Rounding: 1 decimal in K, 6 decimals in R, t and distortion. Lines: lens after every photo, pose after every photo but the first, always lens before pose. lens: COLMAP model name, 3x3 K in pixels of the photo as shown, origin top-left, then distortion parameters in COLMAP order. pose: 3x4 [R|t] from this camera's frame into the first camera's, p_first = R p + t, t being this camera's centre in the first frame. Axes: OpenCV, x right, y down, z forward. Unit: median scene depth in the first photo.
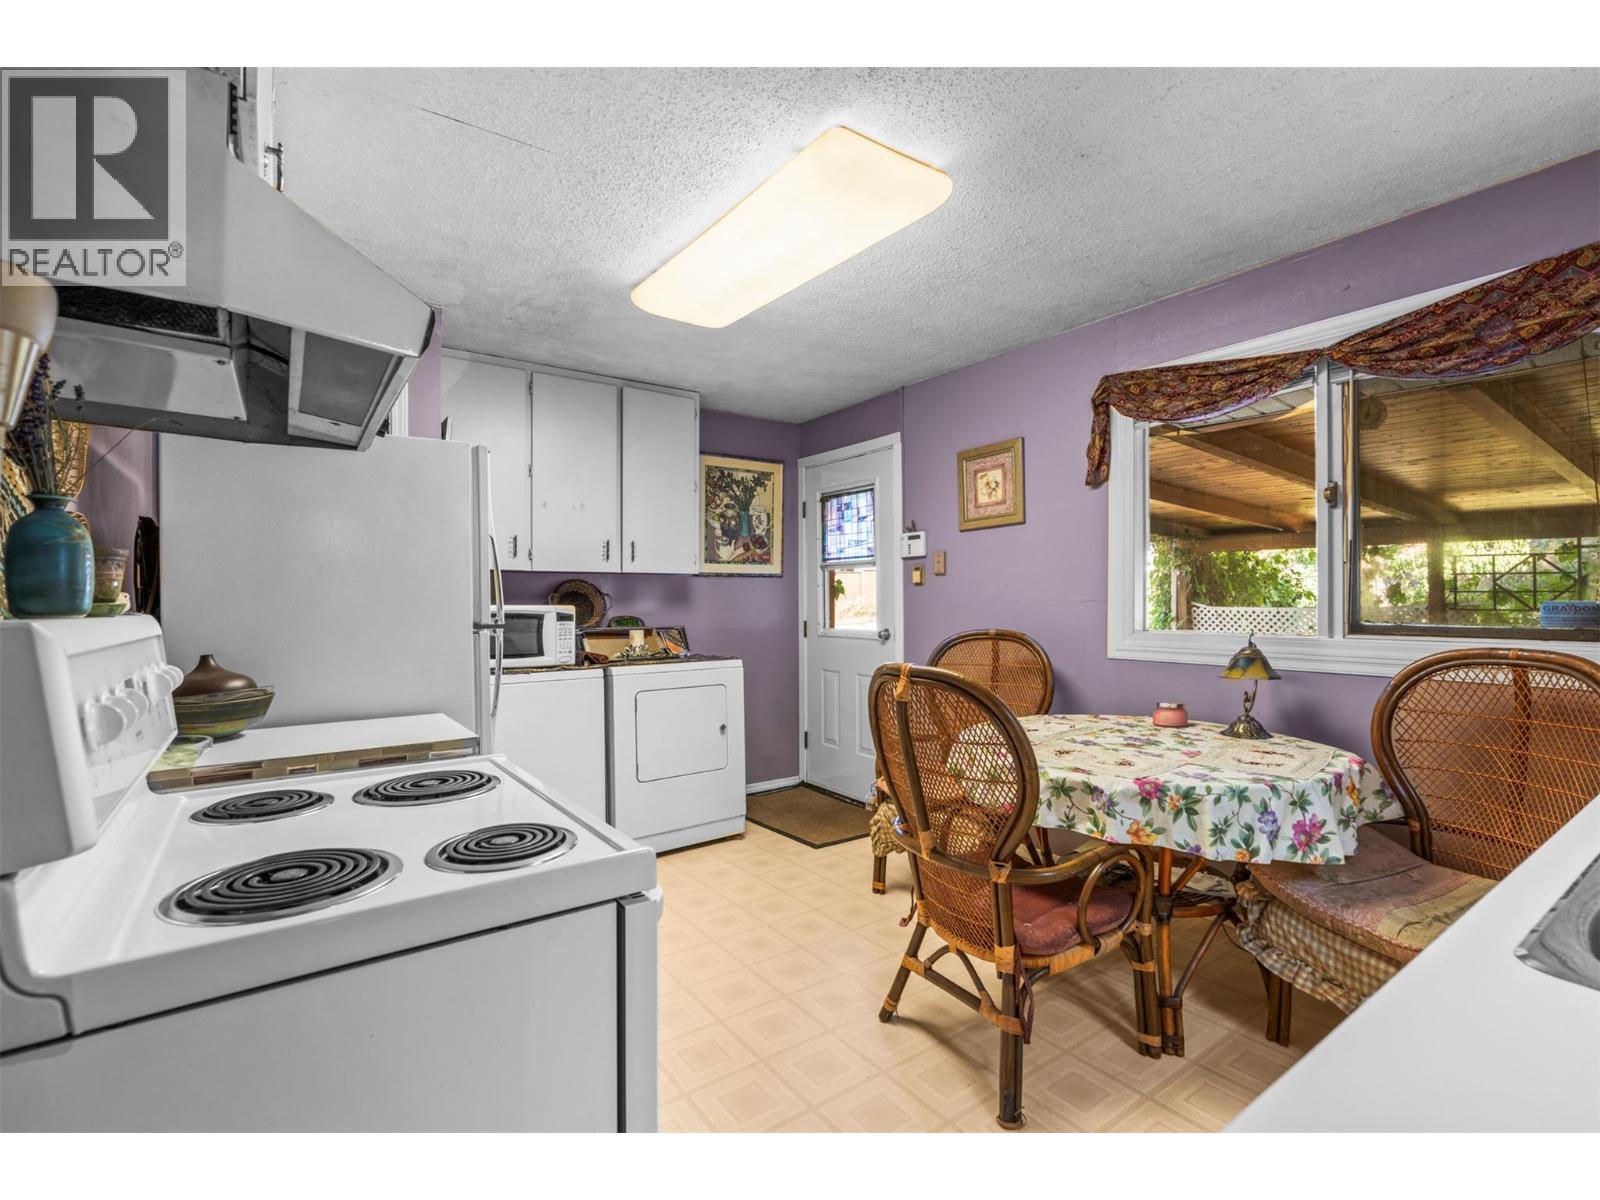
lens RADIAL K [[729.1, 0, 796.6], [0, 729.1, 605.6], [0, 0, 1]] dist [-0.003214, 0.000633]
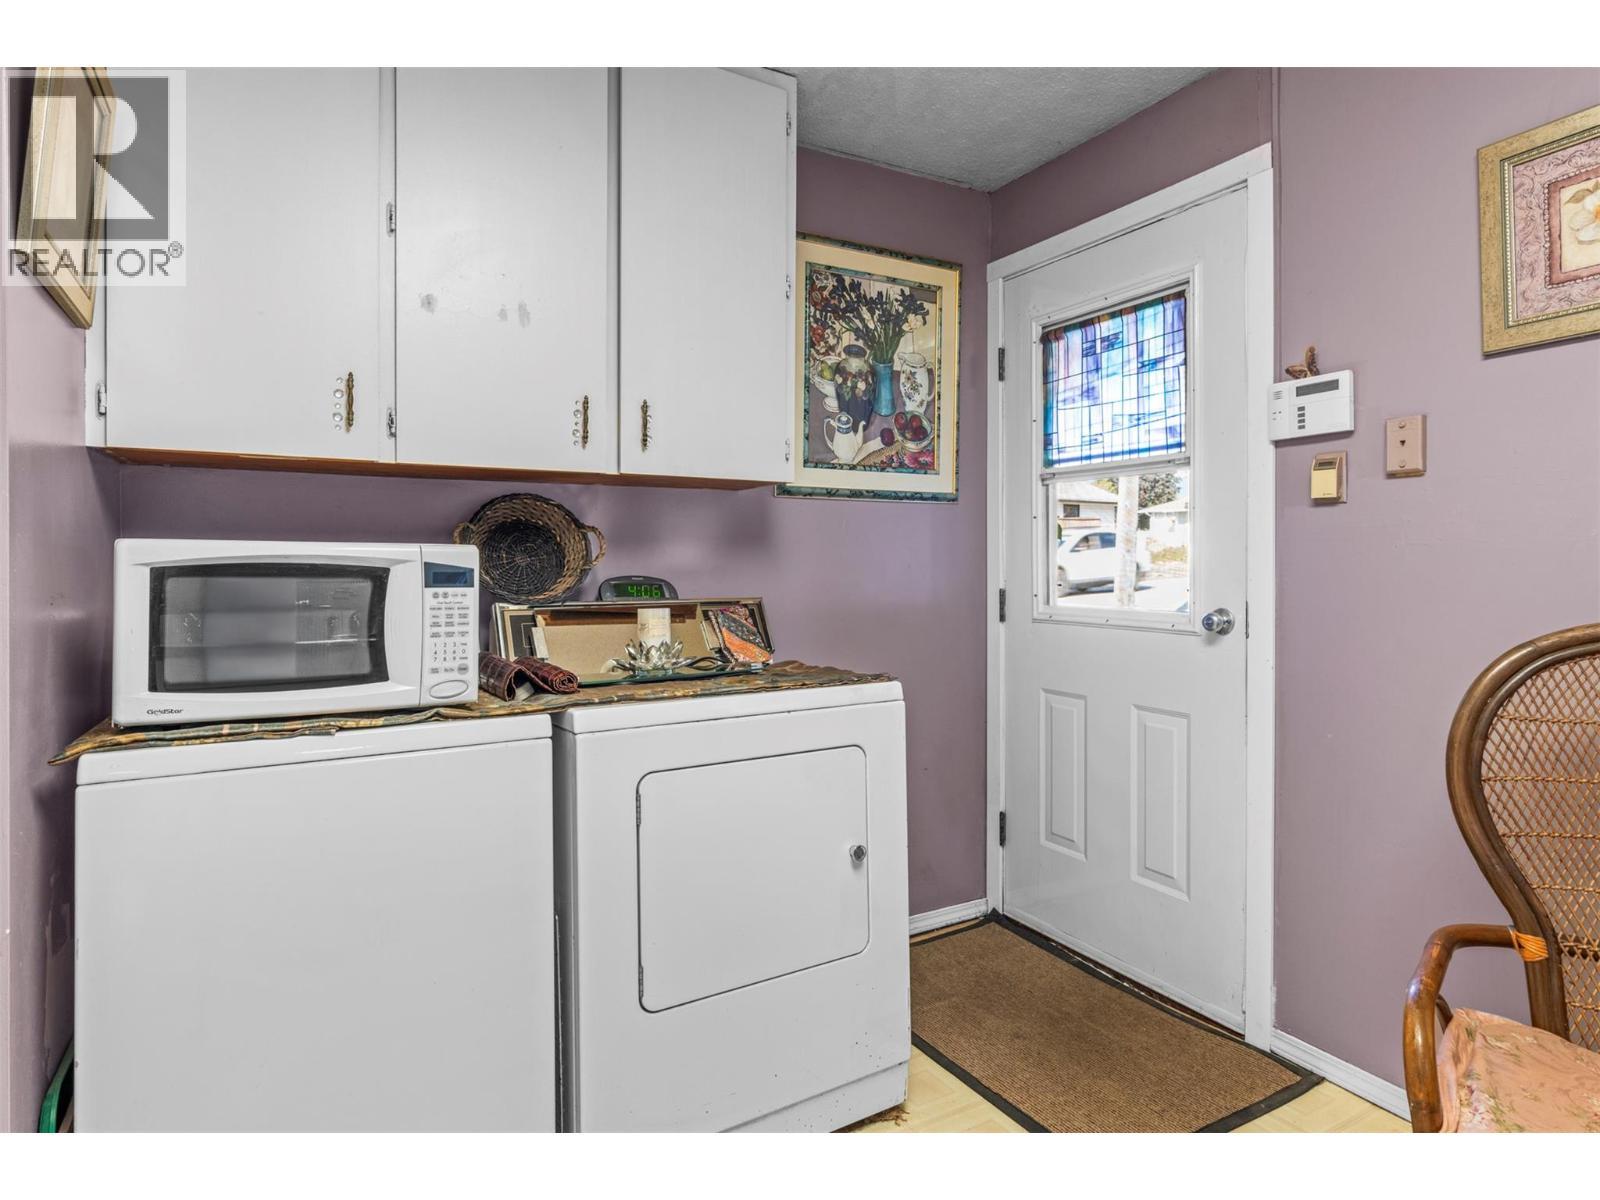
lens RADIAL K [[865.5, 0, 801.7], [0, 865.5, 586.6], [0, 0, 1]] dist [0.005114, 0.000161]
pose [[0.995261, 0.006219, -0.097042, -0.072414], [-0.004345, 0.999800, 0.019509, 0.009171], [0.097144, -0.018995, 0.995089, 0.437065]]
